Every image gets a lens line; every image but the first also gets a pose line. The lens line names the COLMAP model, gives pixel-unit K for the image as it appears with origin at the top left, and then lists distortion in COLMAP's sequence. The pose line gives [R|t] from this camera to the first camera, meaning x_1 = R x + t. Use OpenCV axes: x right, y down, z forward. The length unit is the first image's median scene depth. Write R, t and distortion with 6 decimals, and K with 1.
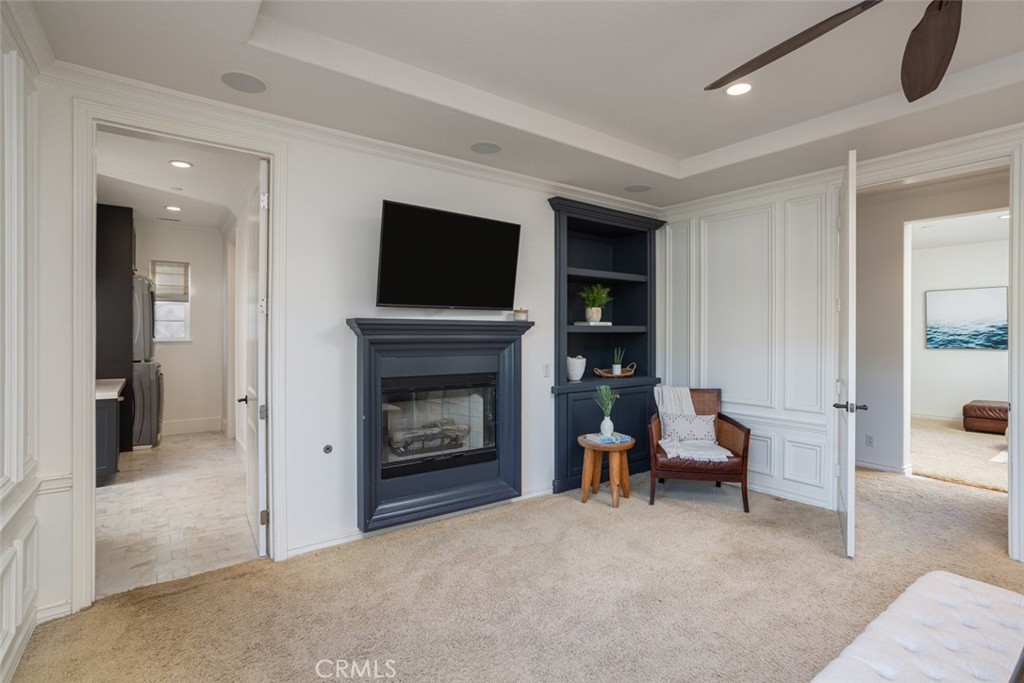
lens RADIAL K [[493.5, 0, 515.0], [0, 493.5, 336.6], [0, 0, 1]] dist [-0.014989, 0.000705]
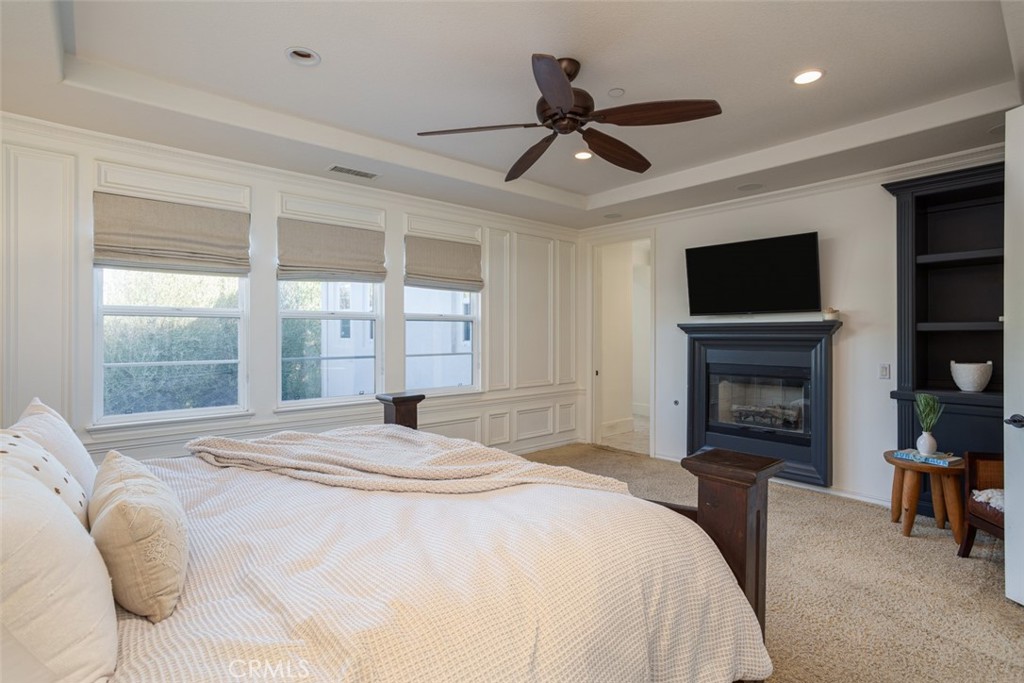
lens RADIAL K [[493.5, 0, 515.0], [0, 493.5, 336.6], [0, 0, 1]] dist [-0.014989, 0.000705]
pose [[0.087484, 0.006148, -0.996147, 0.995754], [0.001444, 0.999979, 0.006299, -0.005366], [0.996165, -0.001990, 0.087473, 0.250711]]
